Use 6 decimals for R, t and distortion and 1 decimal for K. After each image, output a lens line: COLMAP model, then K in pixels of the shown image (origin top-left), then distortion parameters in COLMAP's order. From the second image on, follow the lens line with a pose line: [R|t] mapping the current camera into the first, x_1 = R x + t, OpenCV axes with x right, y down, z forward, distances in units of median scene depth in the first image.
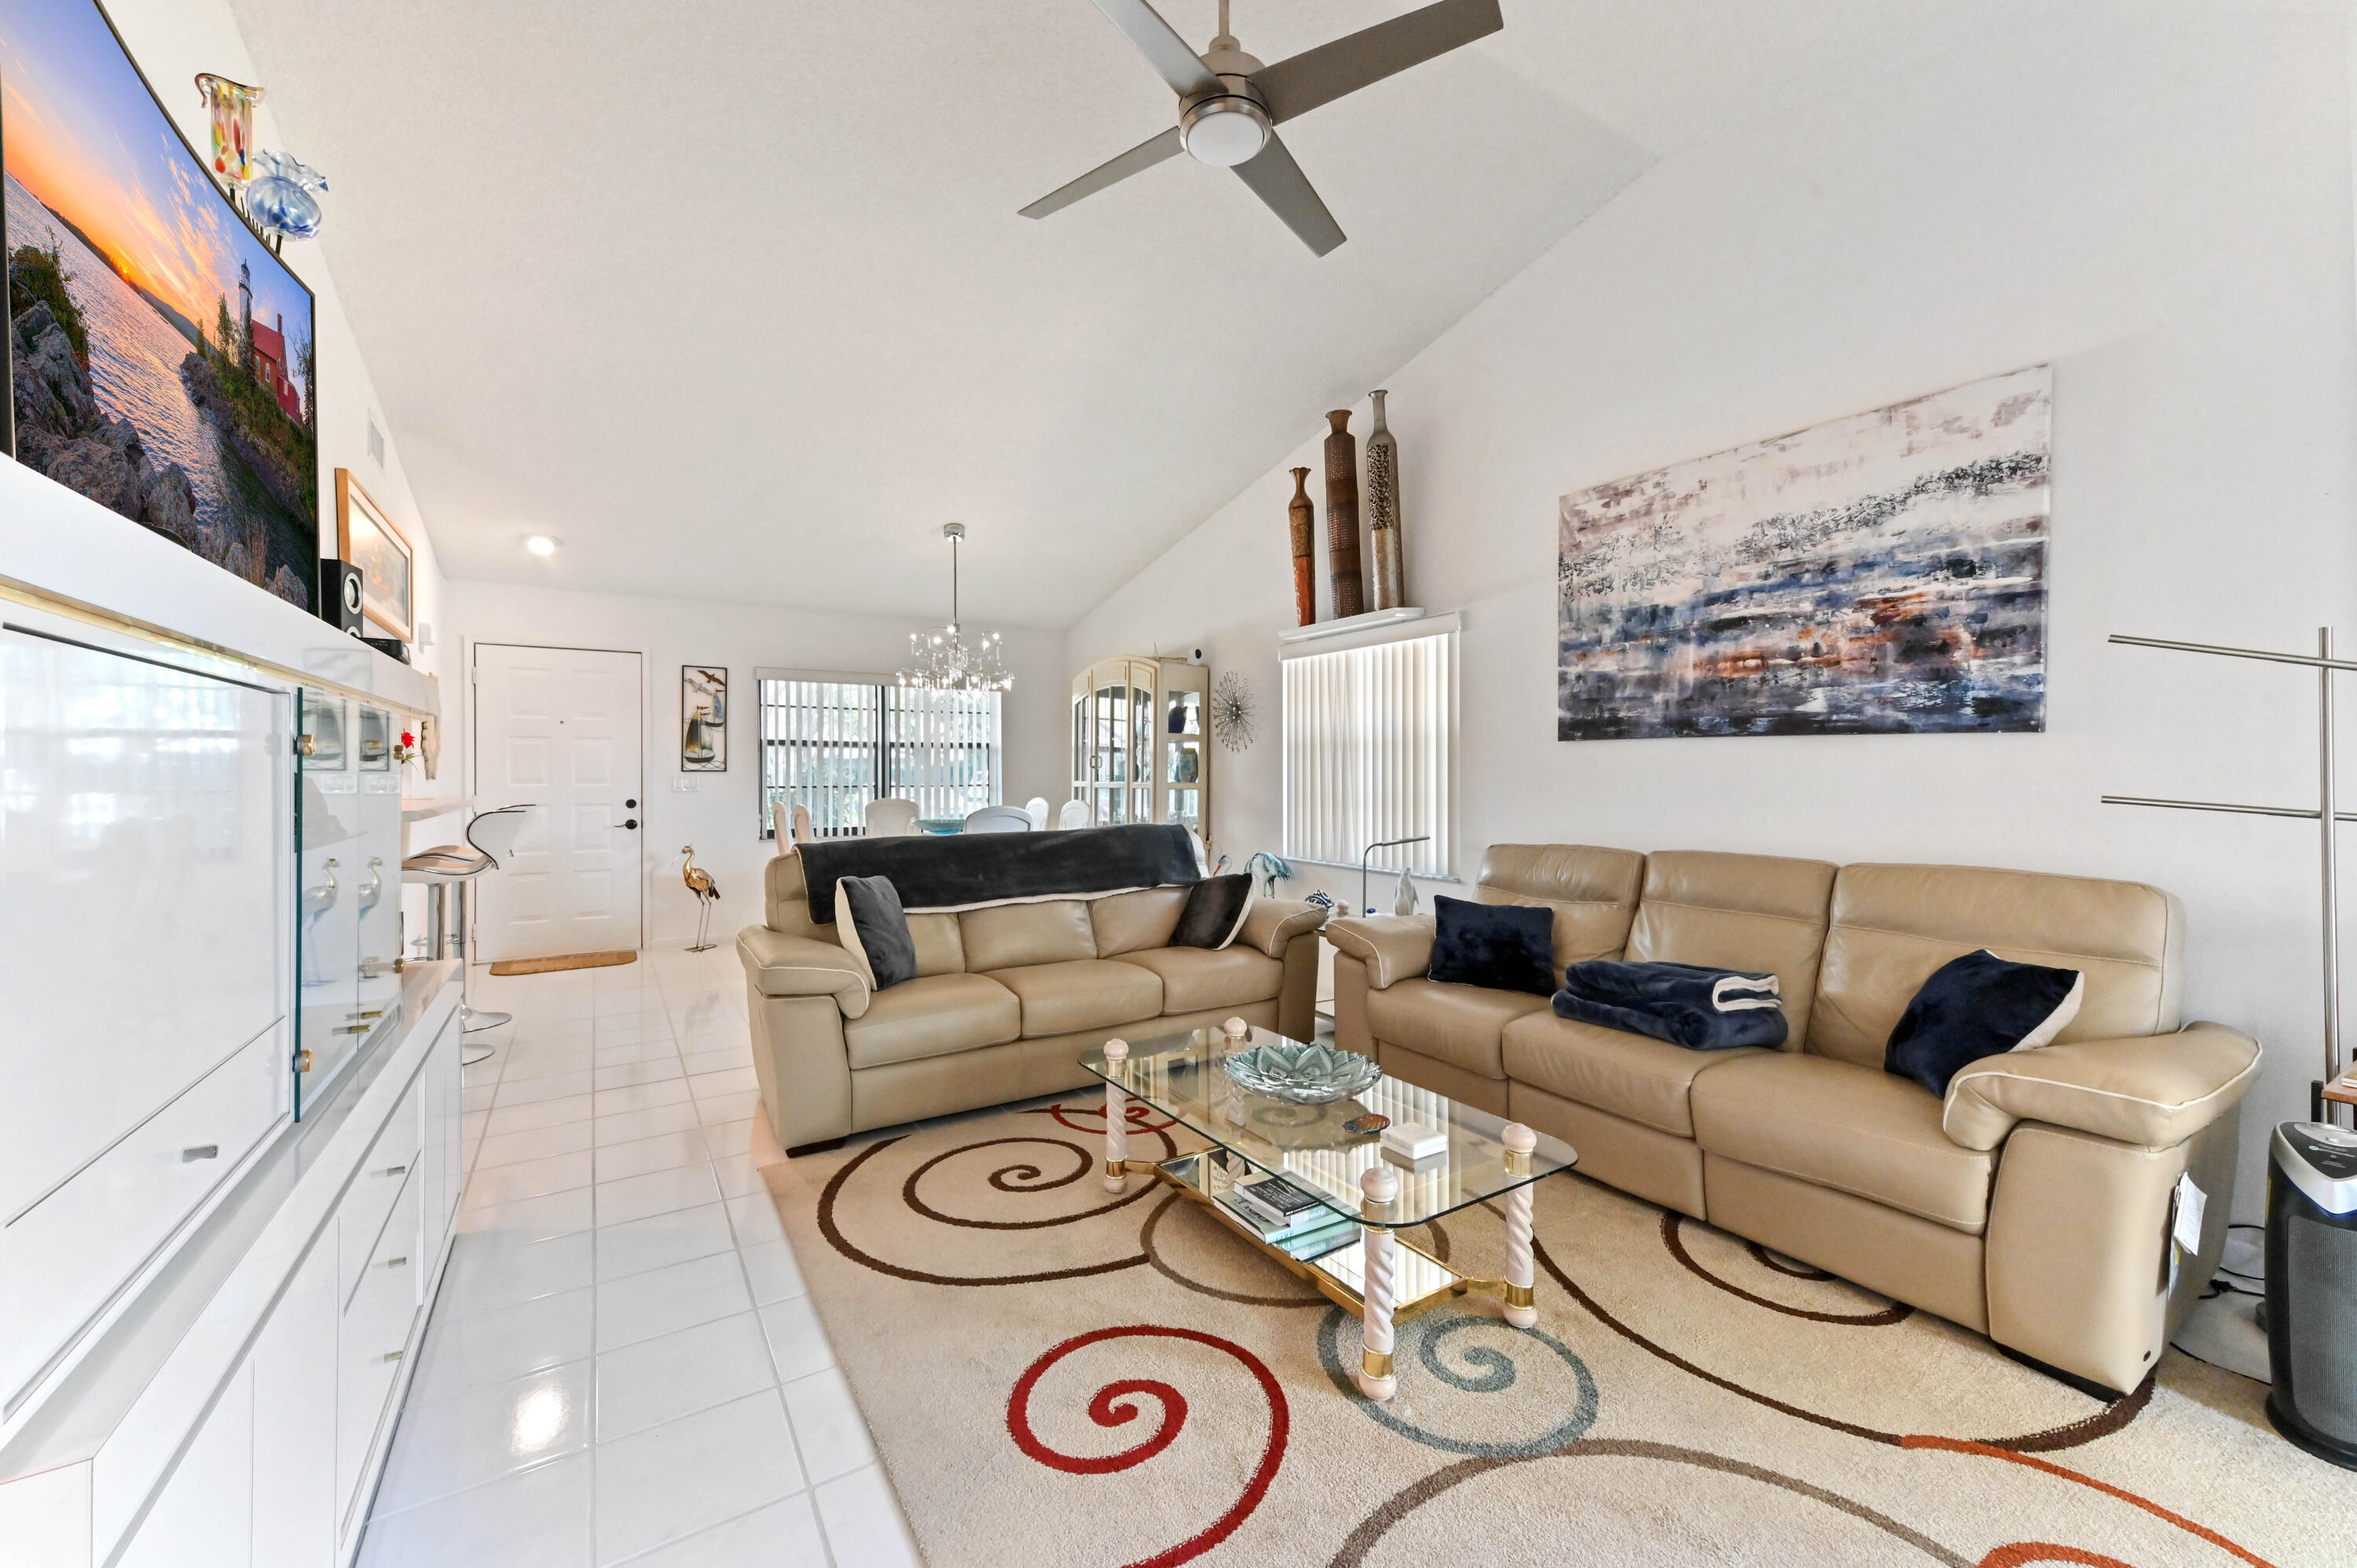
lens RADIAL K [[928.2, 0, 1161.5], [0, 928.2, 769.7], [0, 0, 1]] dist [0.001346, 0.000937]
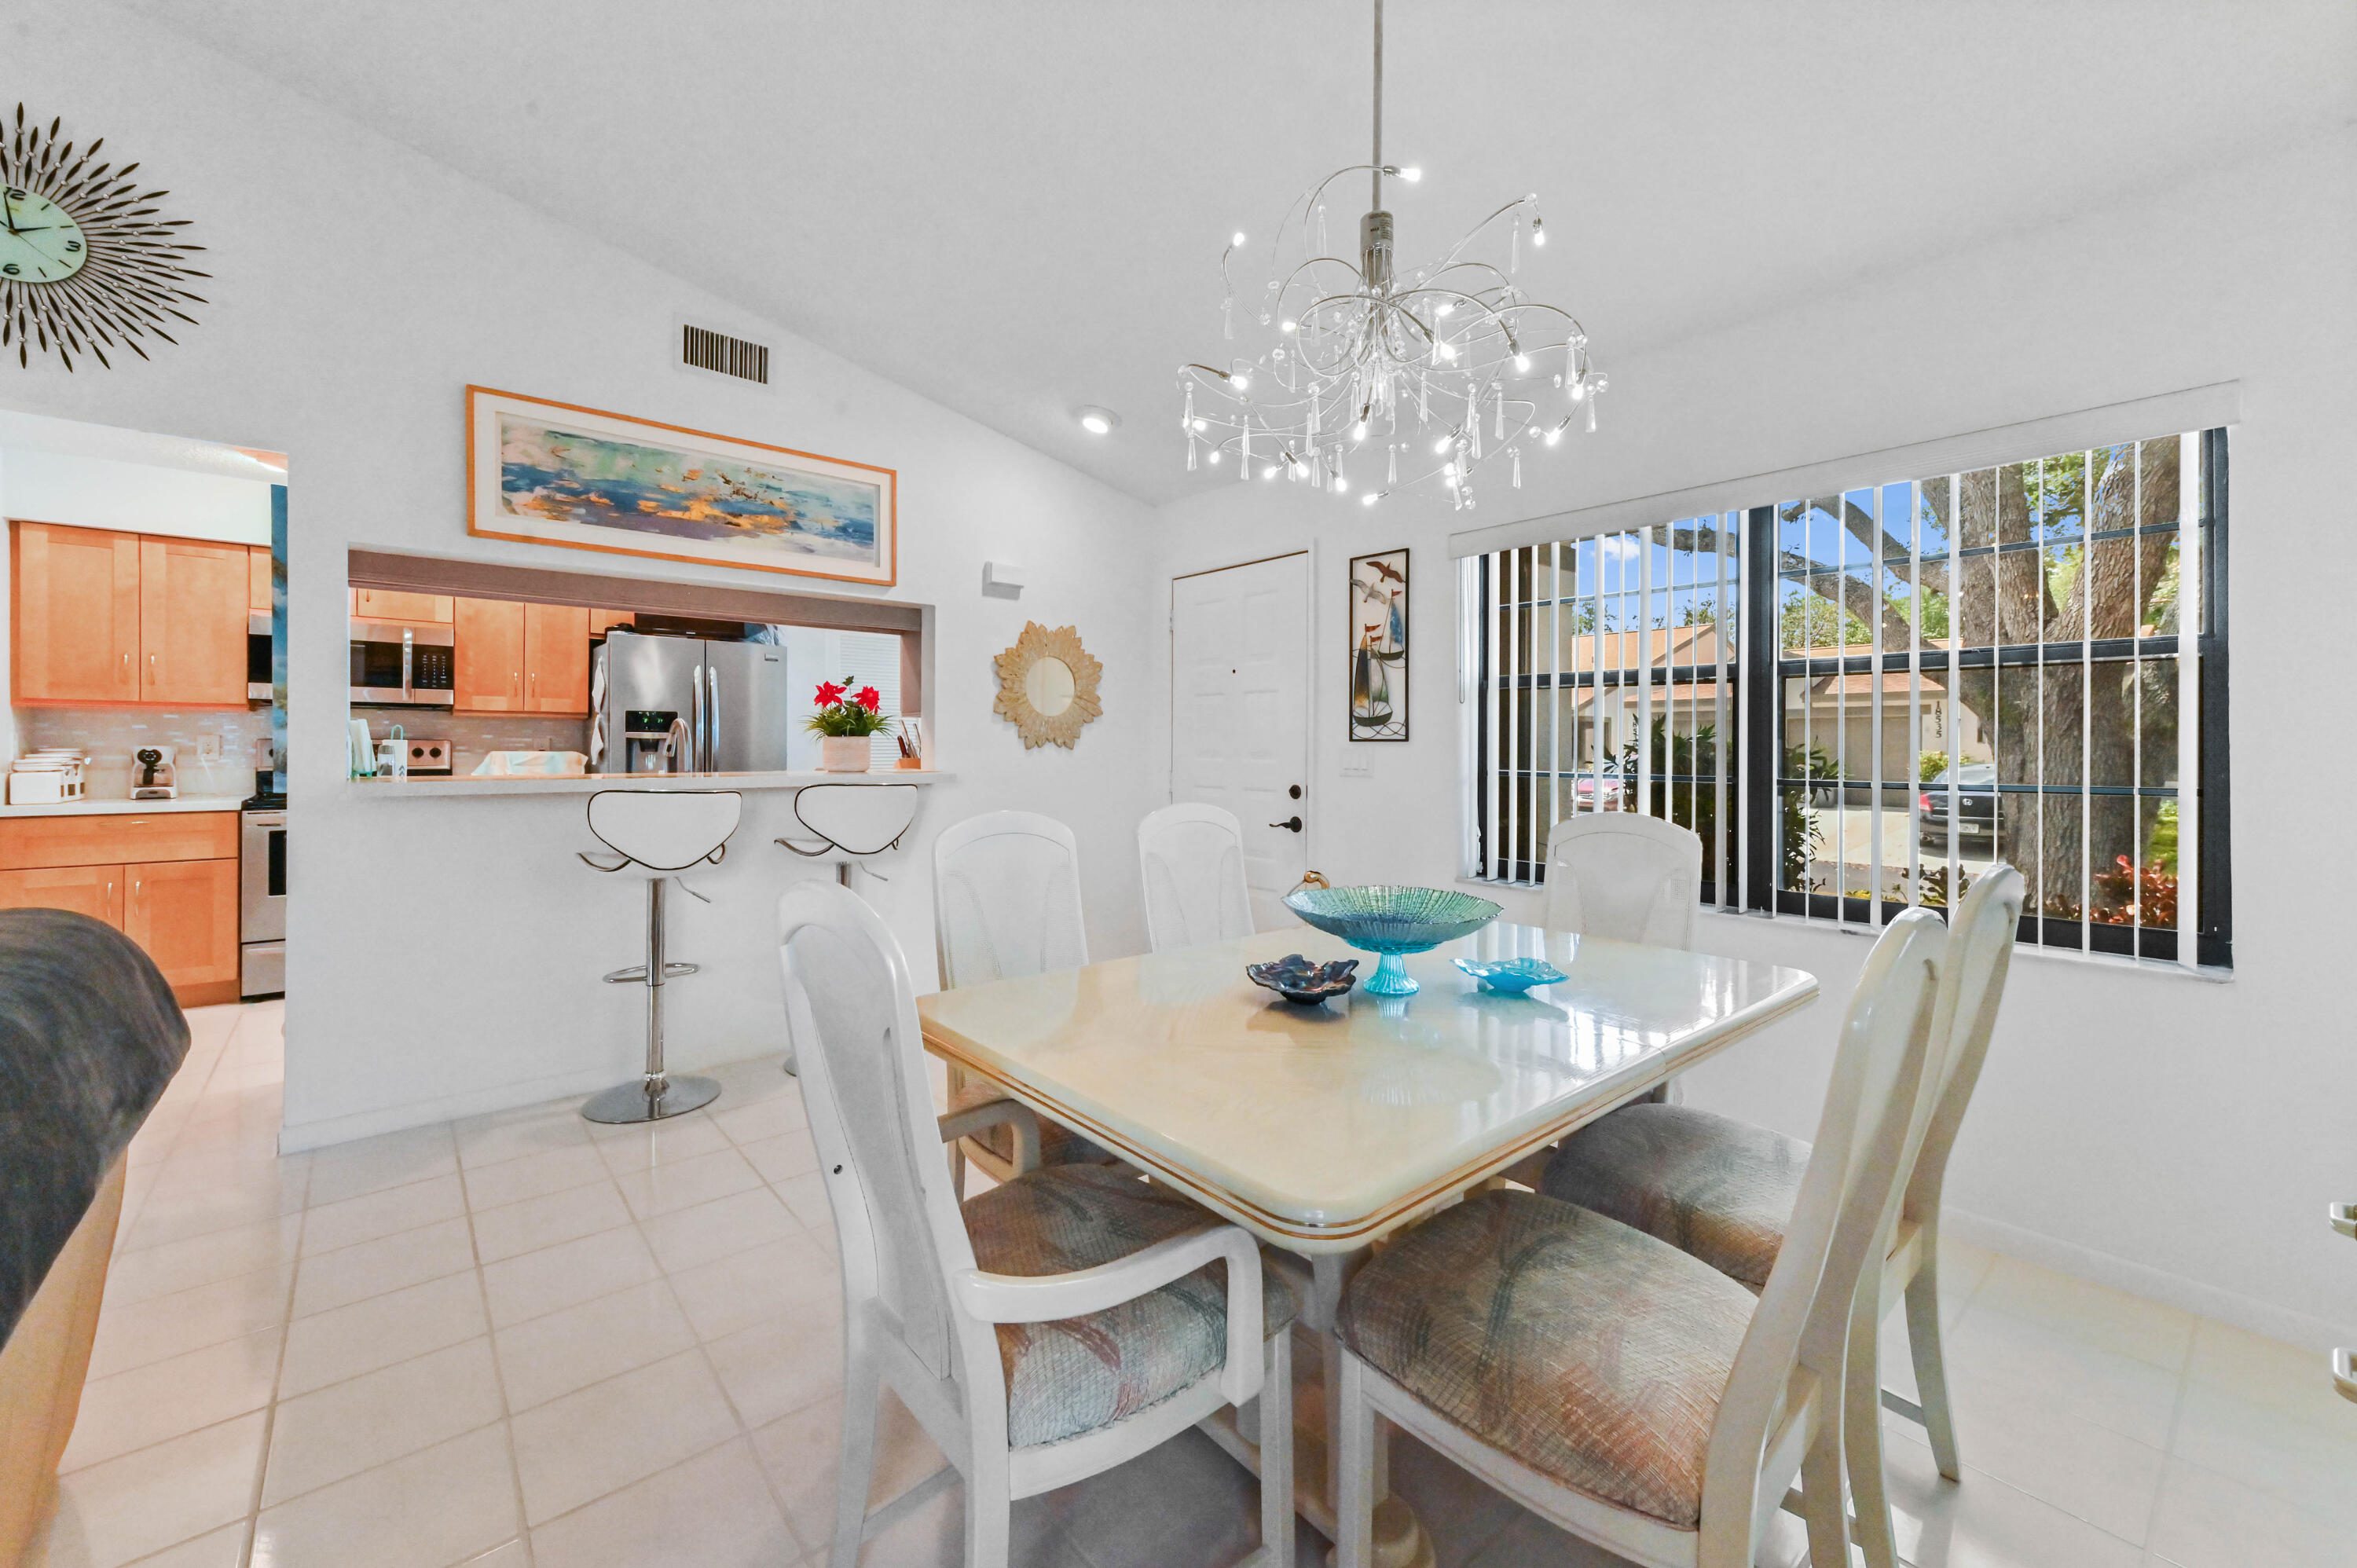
lens RADIAL K [[928.2, 0, 1156.5], [0, 928.2, 749.5], [0, 0, 1]] dist [0.001346, 0.000937]
pose [[0.150779, 0.001121, -0.988567, 0.083727], [-0.002844, 0.999996, 0.000701, 0.014317], [0.988563, 0.002706, 0.150782, 1.570729]]
